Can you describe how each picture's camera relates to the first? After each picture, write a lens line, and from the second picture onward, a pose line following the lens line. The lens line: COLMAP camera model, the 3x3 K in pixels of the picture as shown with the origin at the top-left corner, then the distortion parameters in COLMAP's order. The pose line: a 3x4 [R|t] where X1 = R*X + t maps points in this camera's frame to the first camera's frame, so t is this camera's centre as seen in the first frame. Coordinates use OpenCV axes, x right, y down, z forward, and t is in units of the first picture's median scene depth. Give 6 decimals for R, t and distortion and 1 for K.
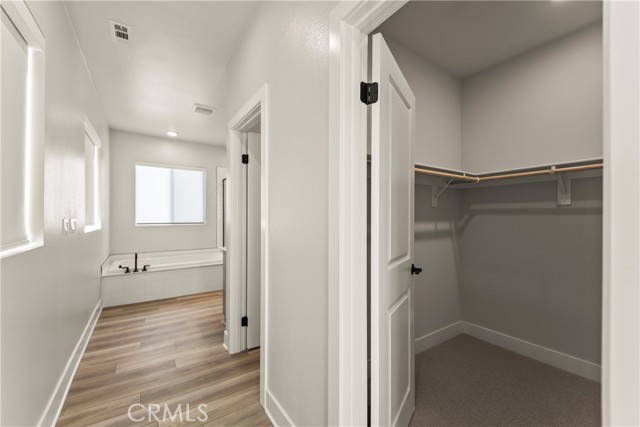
lens RADIAL K [[256.4, 0, 318.3], [0, 256.4, 213.3], [0, 0, 1]] dist [0.010863, -0.000612]
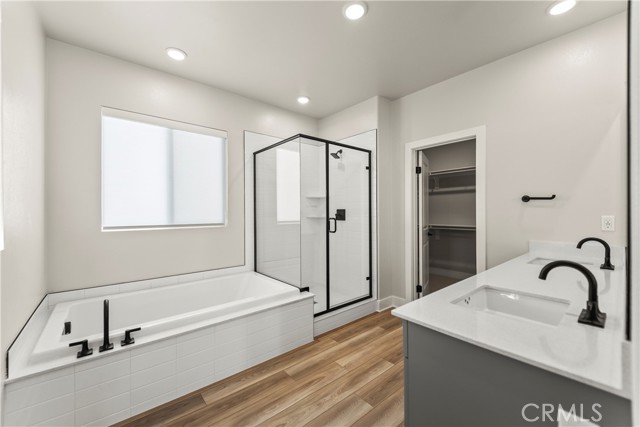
lens RADIAL K [[254.5, 0, 322.7], [0, 254.5, 211.6], [0, 0, 1]] dist [-0.012646, -0.000413]
pose [[0.993814, -0.000308, 0.111059, -0.316101], [-0.000341, 0.999983, 0.005826, 0.006220], [-0.111059, -0.005828, 0.993797, 0.437065]]
